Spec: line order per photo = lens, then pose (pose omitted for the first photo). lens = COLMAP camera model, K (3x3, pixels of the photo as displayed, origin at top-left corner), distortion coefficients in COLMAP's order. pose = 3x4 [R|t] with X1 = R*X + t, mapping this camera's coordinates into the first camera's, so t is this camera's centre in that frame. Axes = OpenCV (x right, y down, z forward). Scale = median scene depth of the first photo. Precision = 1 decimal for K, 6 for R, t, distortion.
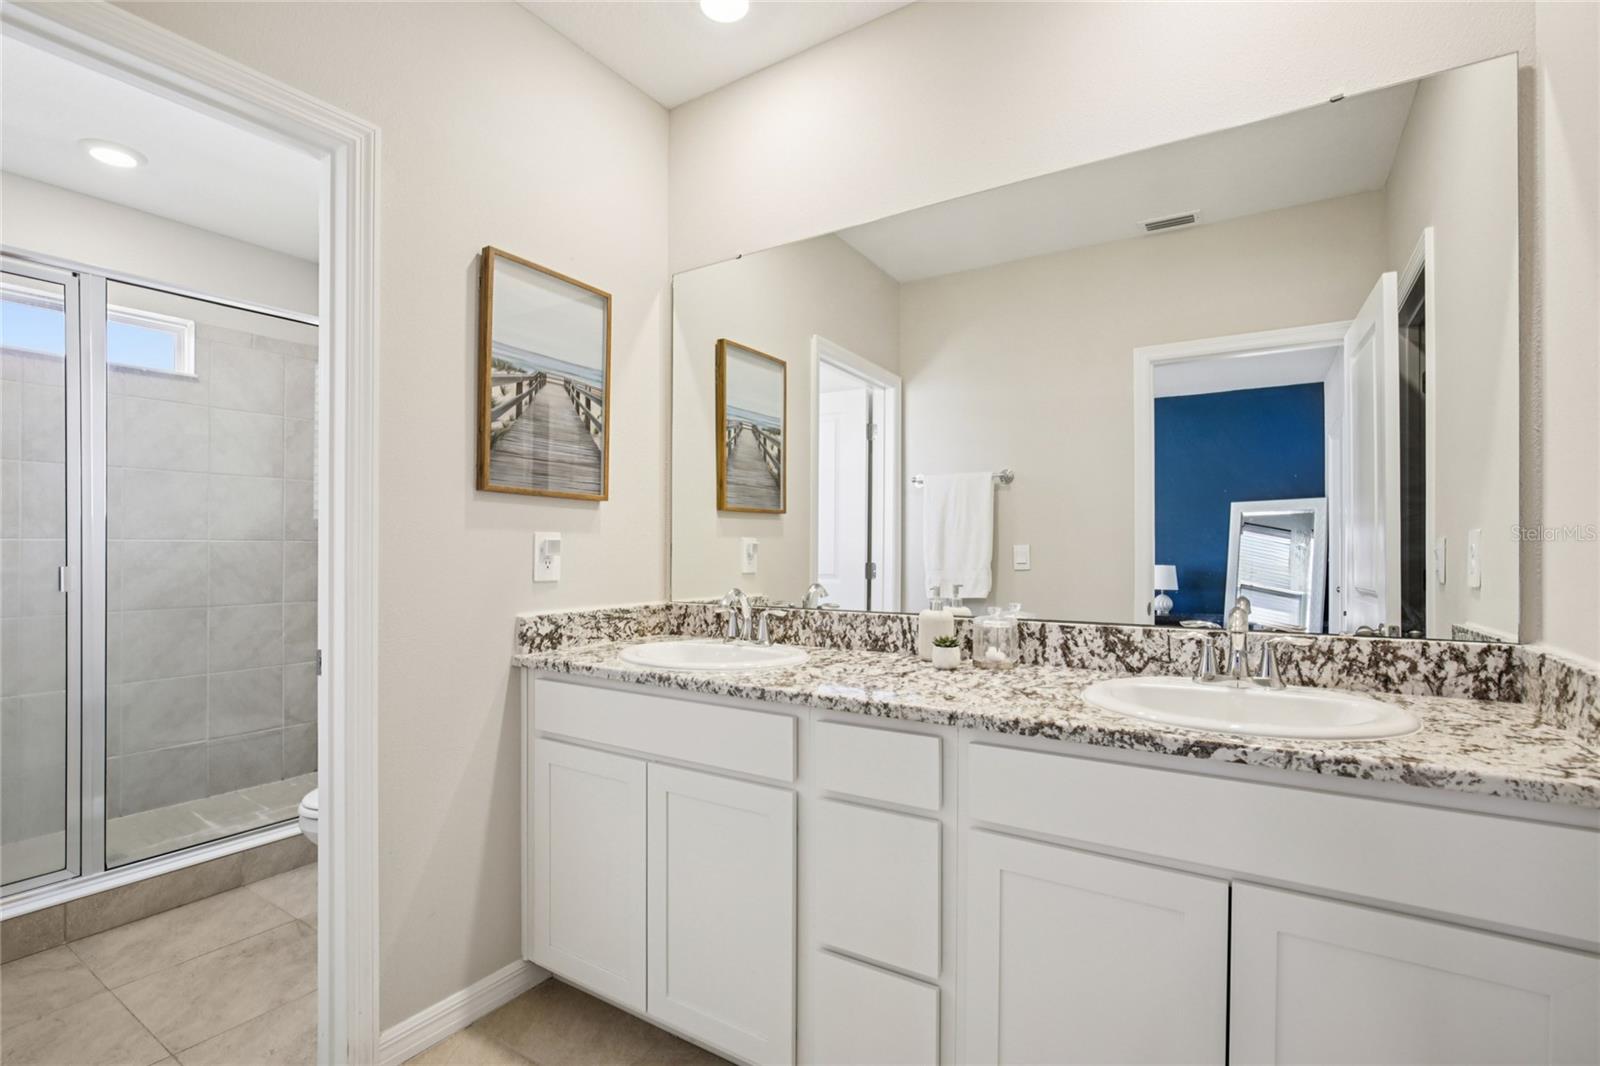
lens RADIAL K [[735.9, 0, 793.8], [0, 735.9, 544.2], [0, 0, 1]] dist [-0.029210, 0.001441]
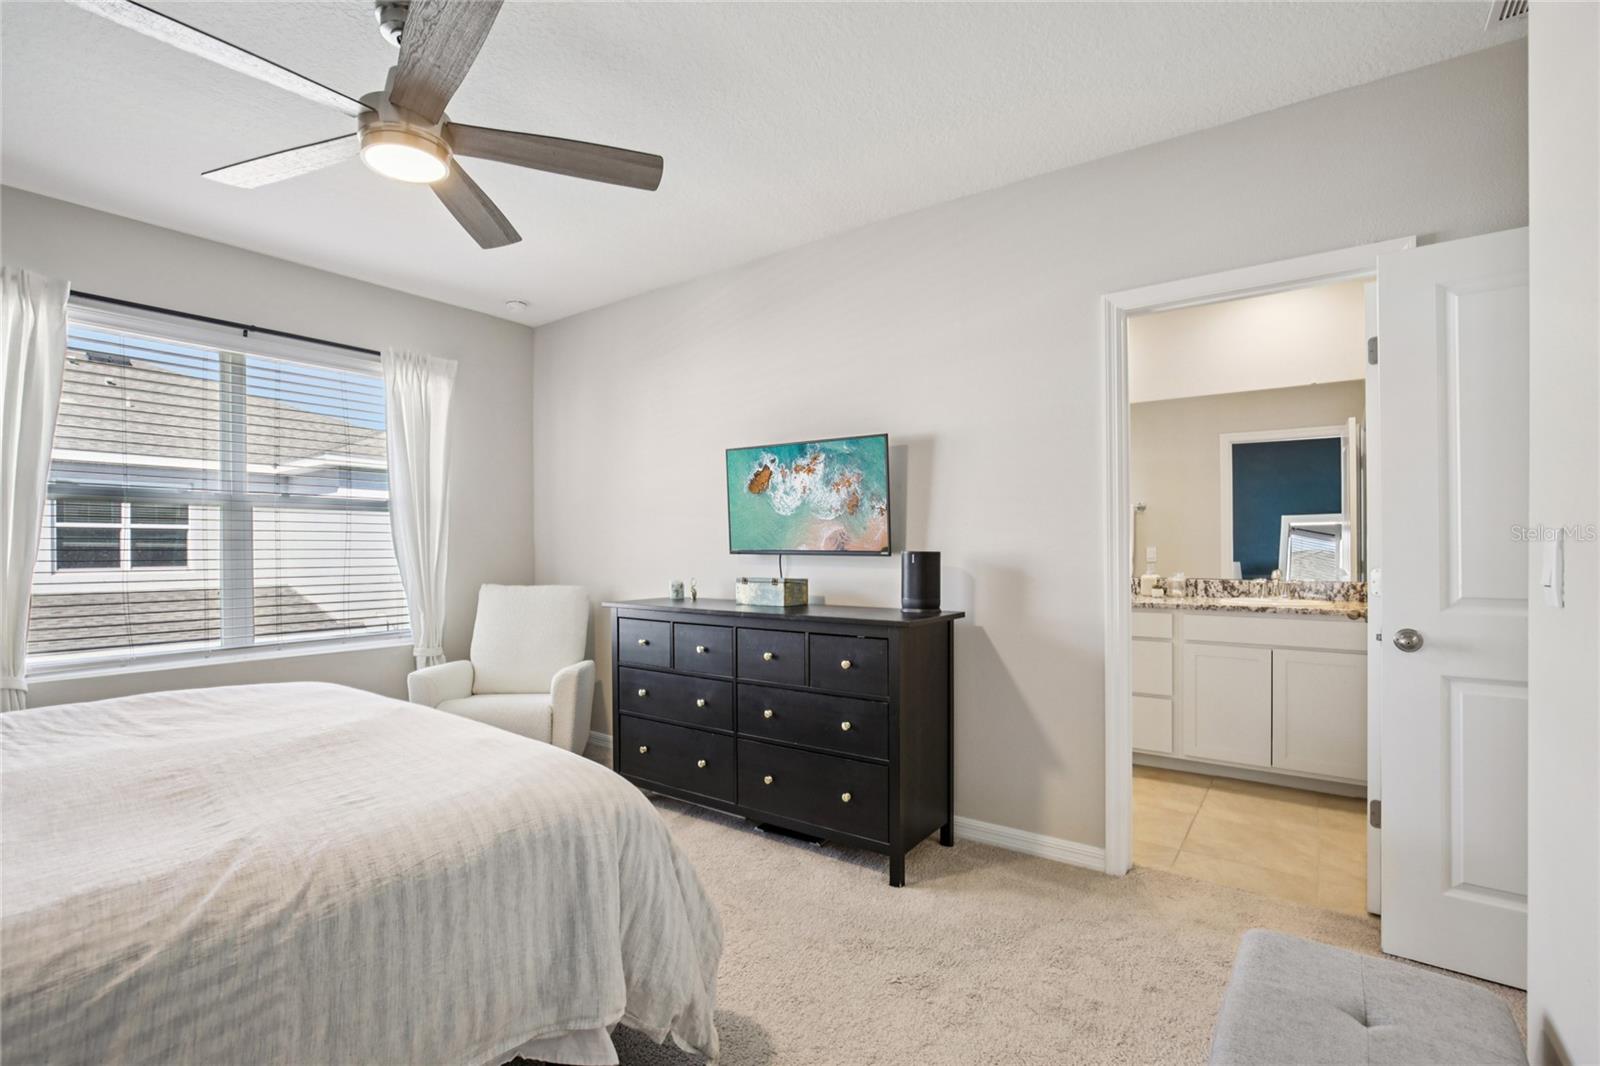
lens RADIAL K [[735.9, 0, 793.8], [0, 735.9, 544.2], [0, 0, 1]] dist [-0.029210, 0.001441]
pose [[0.998351, -0.000478, -0.057398, -0.920071], [0.000550, 0.999999, 0.001253, -0.017835], [0.057398, -0.001282, 0.998351, -1.617040]]
